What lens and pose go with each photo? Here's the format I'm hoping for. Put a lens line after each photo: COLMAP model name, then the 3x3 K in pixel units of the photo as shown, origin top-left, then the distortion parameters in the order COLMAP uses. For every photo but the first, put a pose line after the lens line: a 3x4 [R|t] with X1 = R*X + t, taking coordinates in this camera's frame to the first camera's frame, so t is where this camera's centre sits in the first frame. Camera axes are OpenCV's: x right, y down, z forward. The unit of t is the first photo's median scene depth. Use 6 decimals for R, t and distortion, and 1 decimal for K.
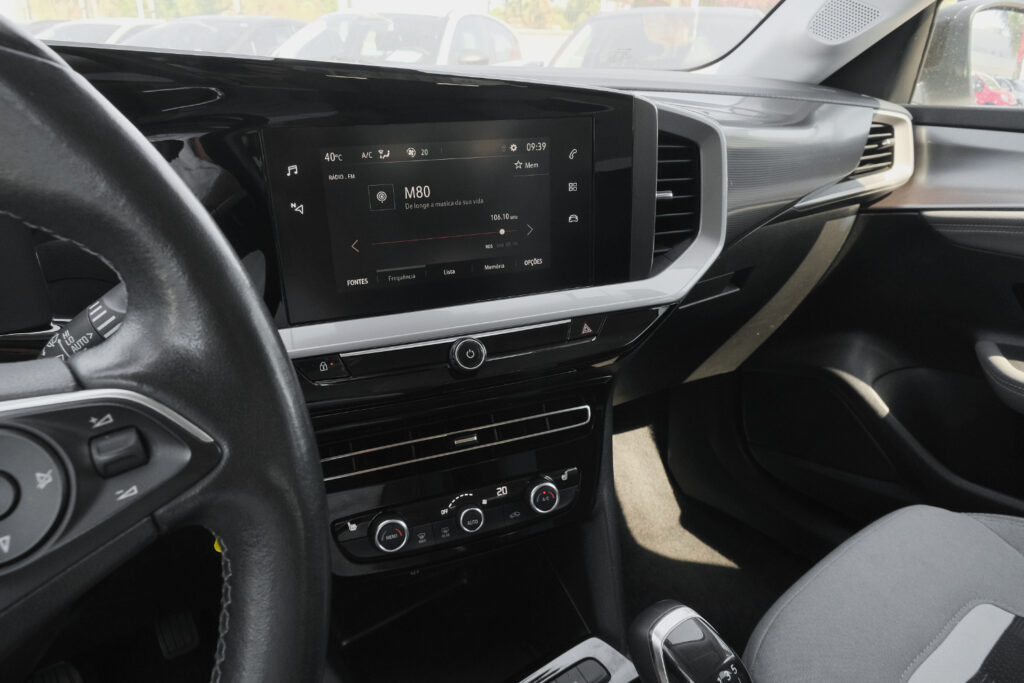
lens RADIAL K [[639.5, 0, 518.4], [0, 639.5, 333.0], [0, 0, 1]] dist [-0.004267, -0.000141]
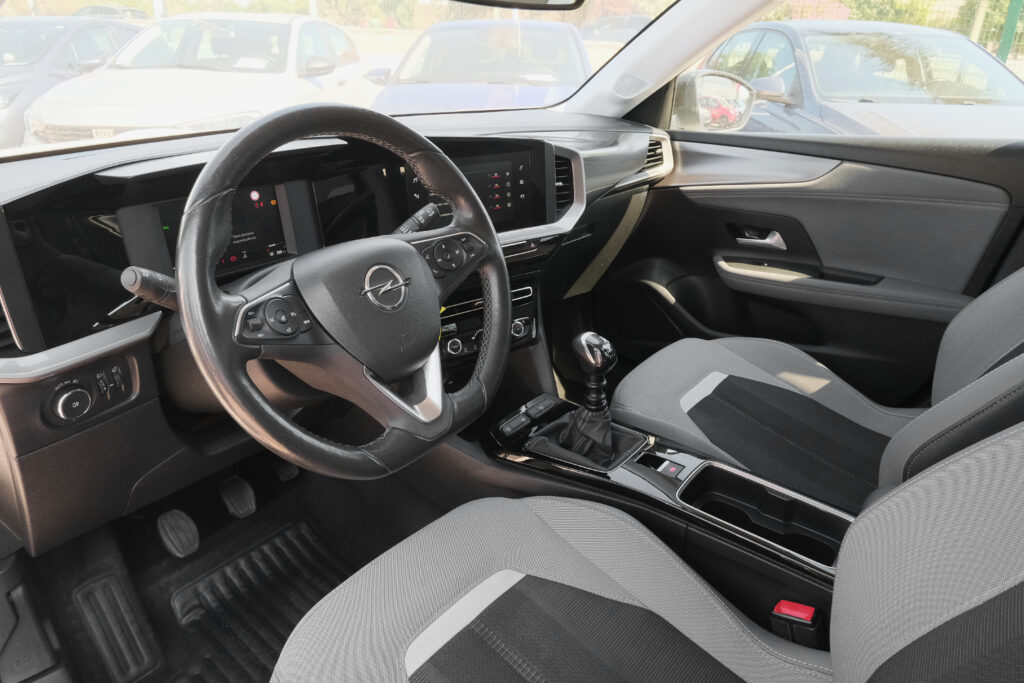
lens RADIAL K [[650.1, 0, 523.0], [0, 650.1, 335.5], [0, 0, 1]] dist [-0.025229, 0.001907]
pose [[0.965415, -0.097656, 0.241737, -0.310442], [0.094982, 0.995220, 0.022715, 0.155160], [-0.242799, 0.001031, 0.970076, -0.731570]]
